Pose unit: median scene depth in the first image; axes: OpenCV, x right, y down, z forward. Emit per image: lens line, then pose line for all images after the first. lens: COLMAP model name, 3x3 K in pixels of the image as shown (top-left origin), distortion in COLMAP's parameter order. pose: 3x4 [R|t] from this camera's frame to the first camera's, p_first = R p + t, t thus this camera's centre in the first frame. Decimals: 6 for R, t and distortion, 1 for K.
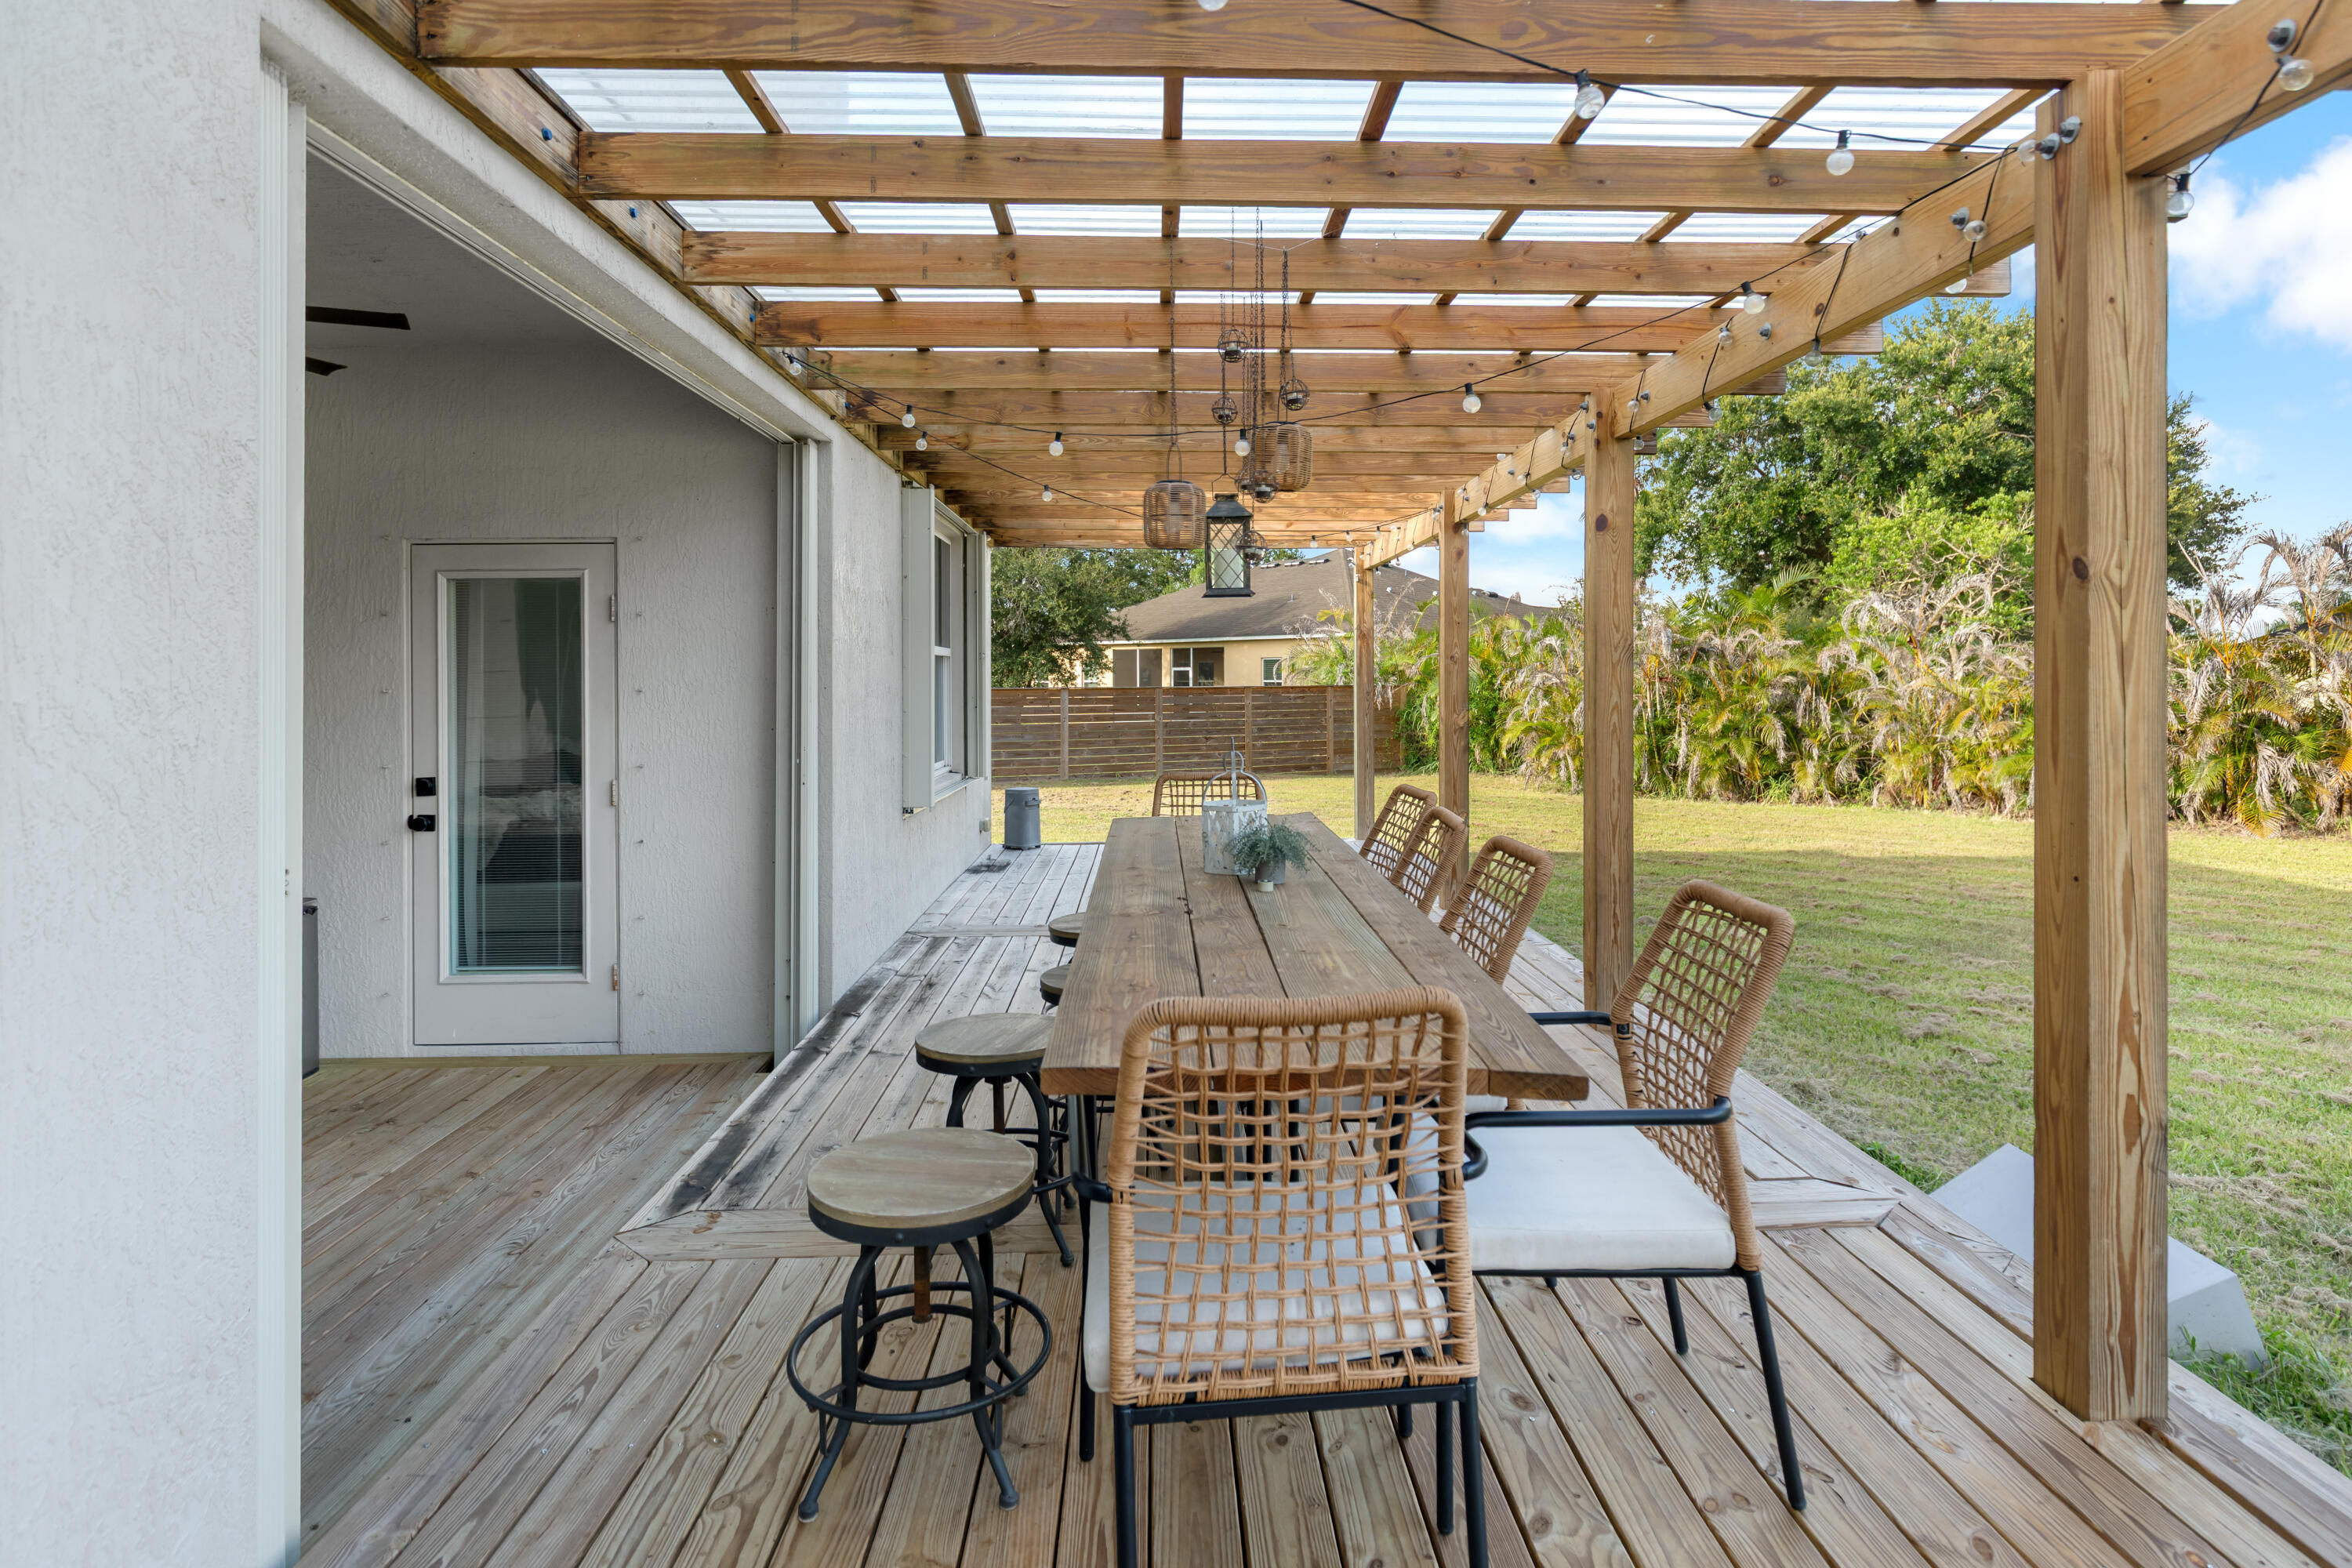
lens RADIAL K [[1245.6, 0, 1184.1], [0, 1245.6, 671.4], [0, 0, 1]] dist [-0.003316, -0.000392]
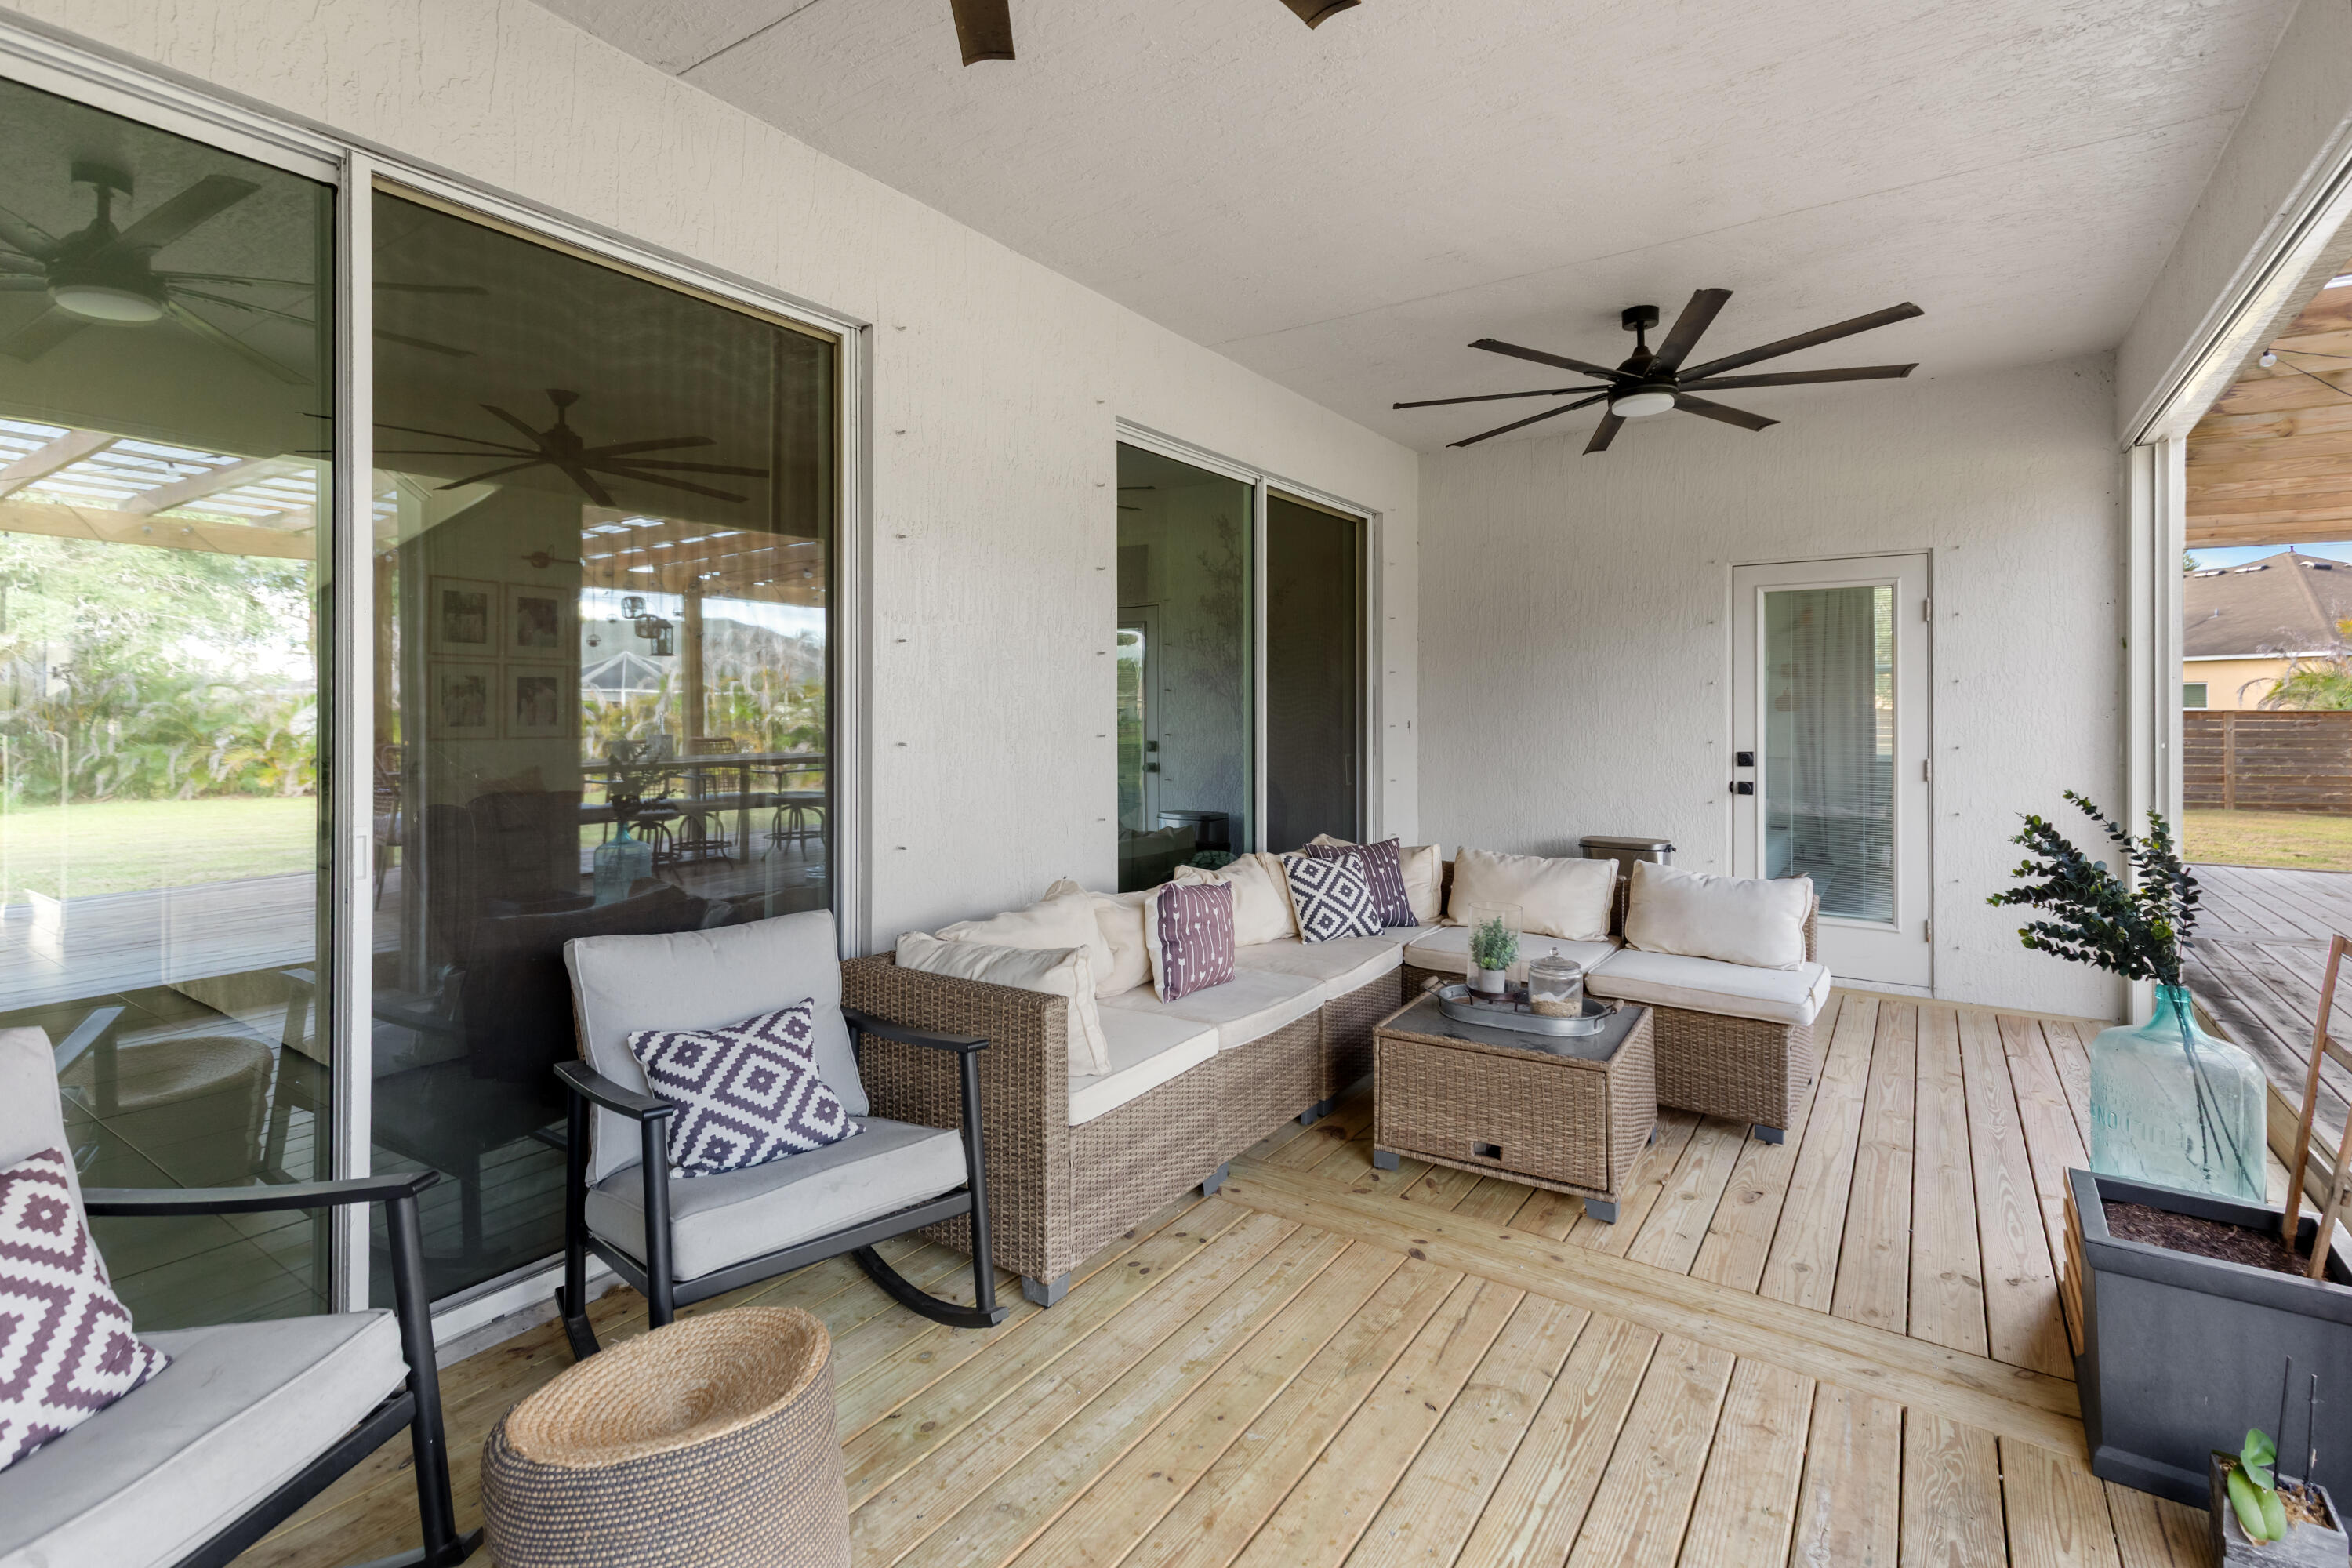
lens RADIAL K [[1083.2, 0, 1188.8], [0, 1083.2, 703.2], [0, 0, 1]] dist [0.002004, -0.000130]
pose [[0.808730, 0.005435, -0.588155, -0.420610], [-0.004256, 0.999985, 0.003388, 0.034939], [0.588165, -0.000237, 0.808741, -0.212293]]
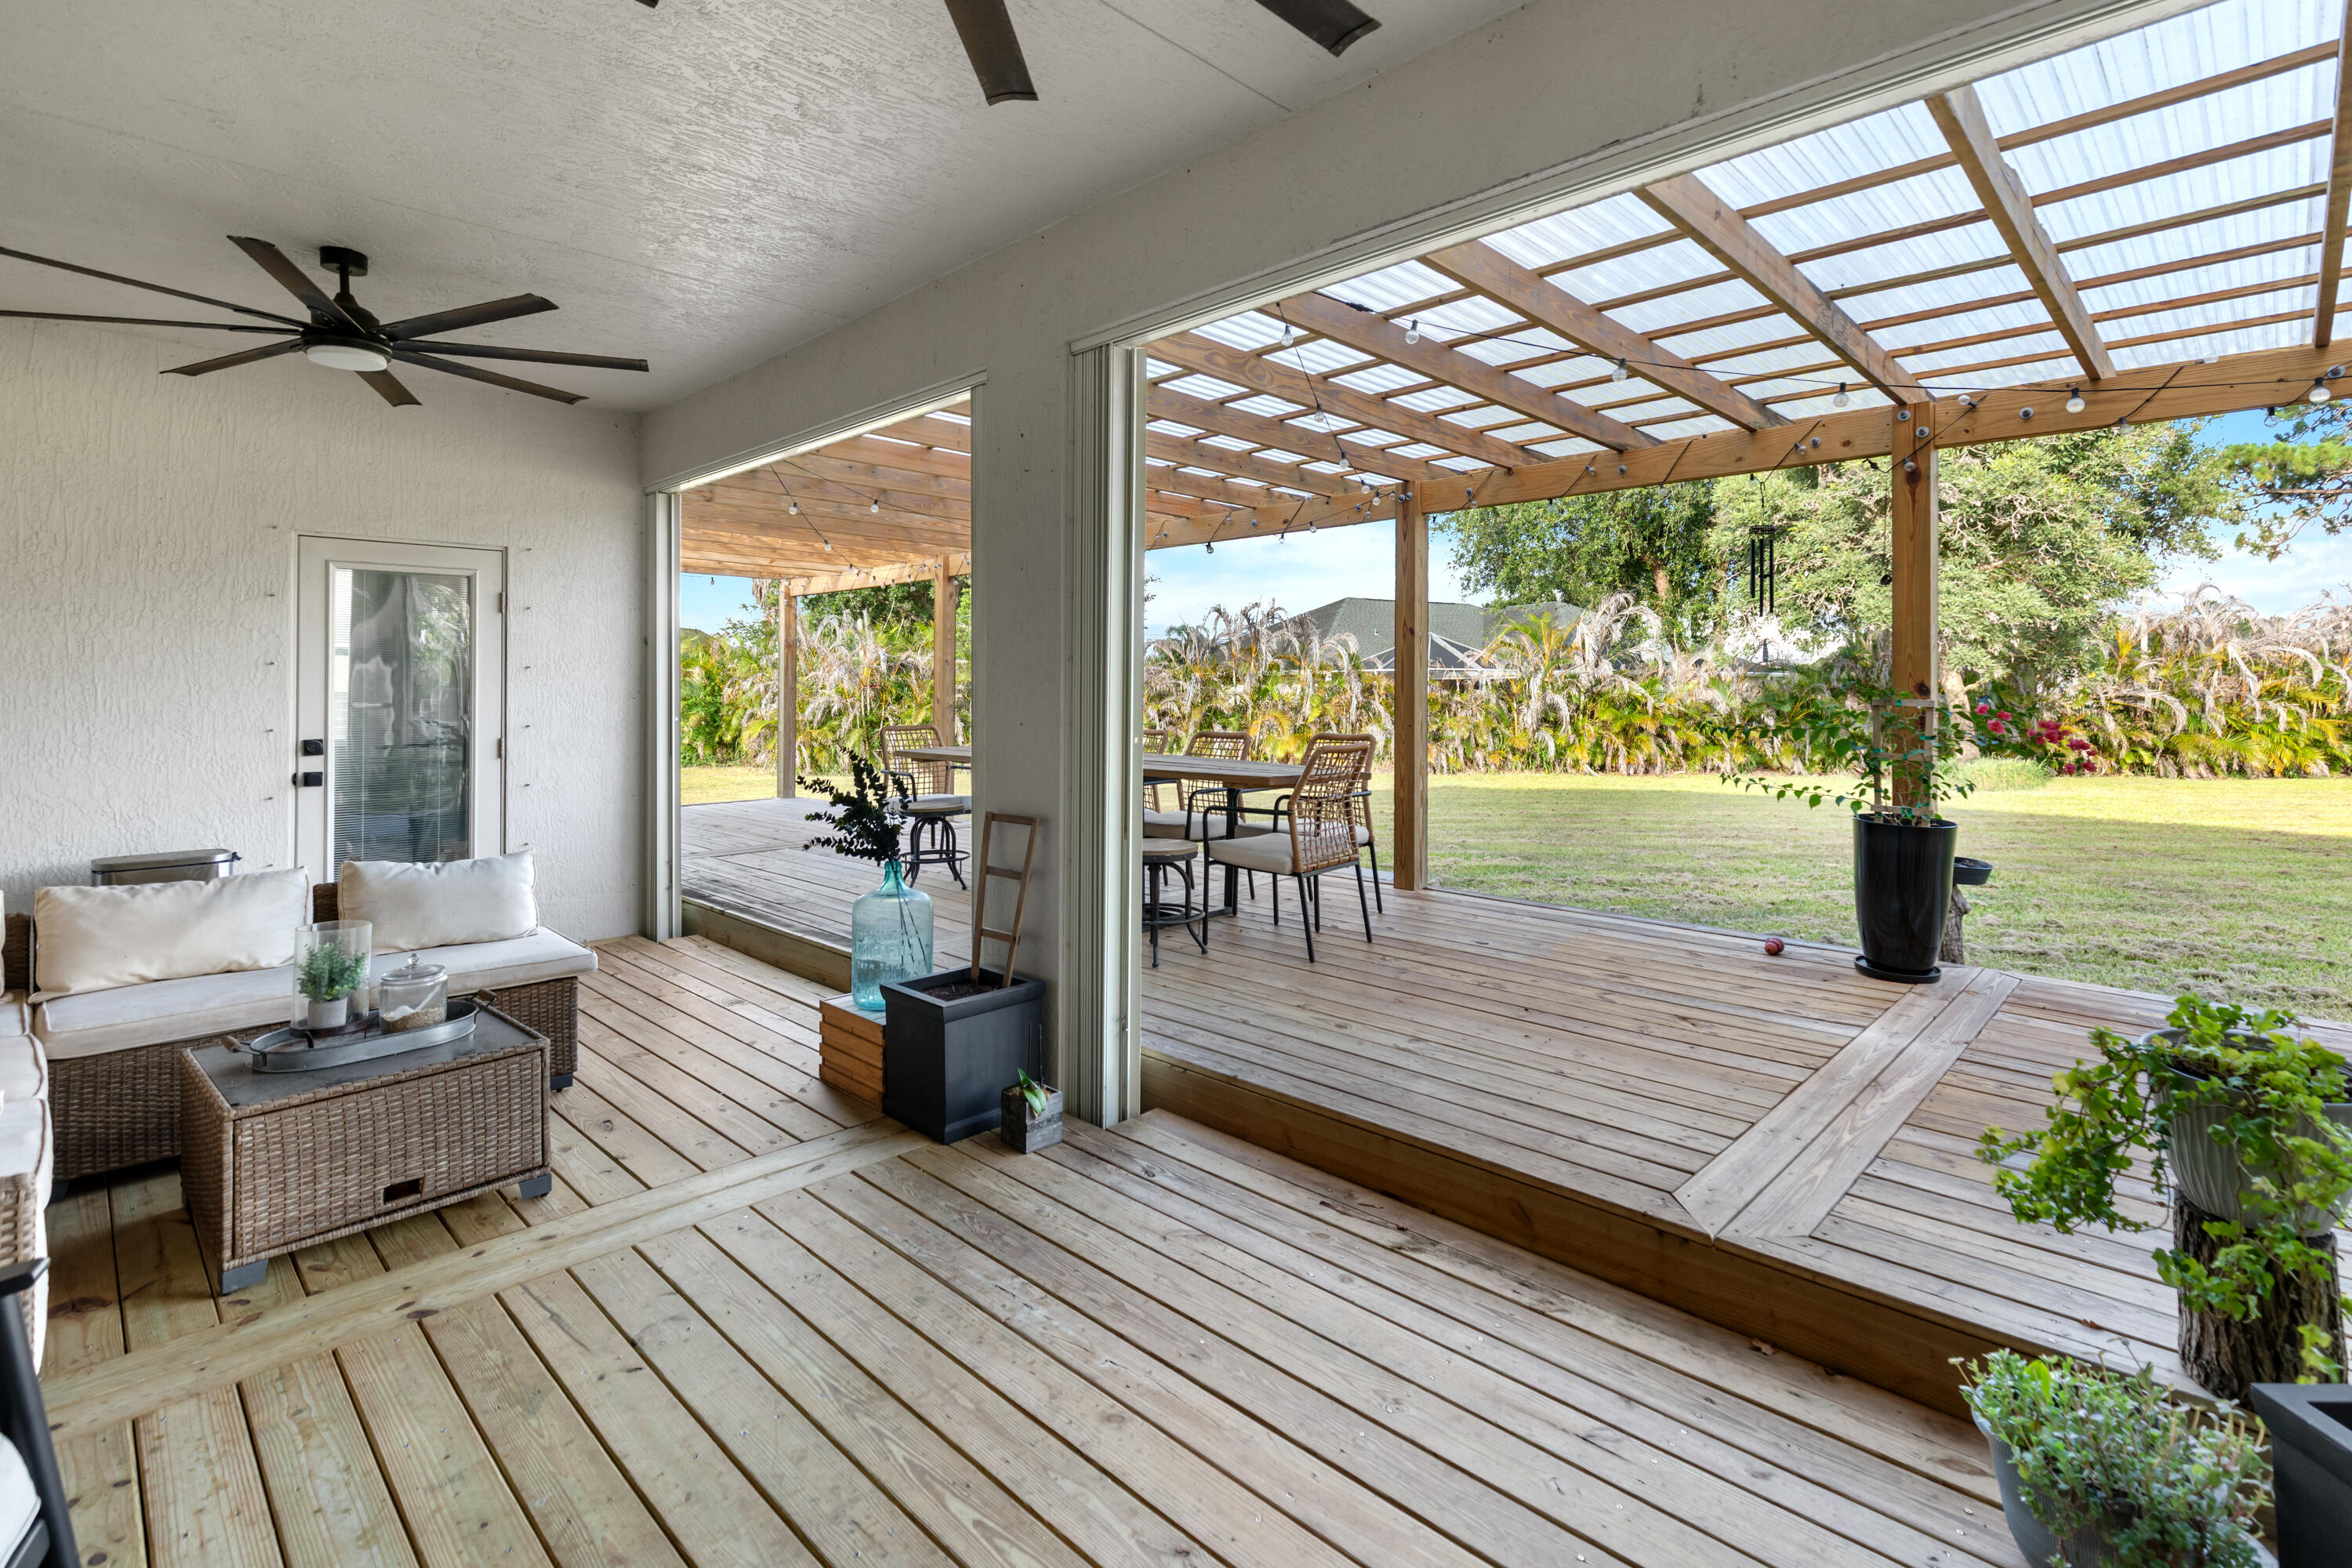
lens RADIAL K [[1103.1, 0, 1174.2], [0, 1103.1, 676.2], [0, 0, 1]] dist [0.002952, -0.000540]
pose [[0.725340, 0.015567, 0.688215, -0.734932], [-0.007940, 0.999867, -0.014248, 0.034998], [-0.688345, 0.004870, 0.725367, -0.287523]]
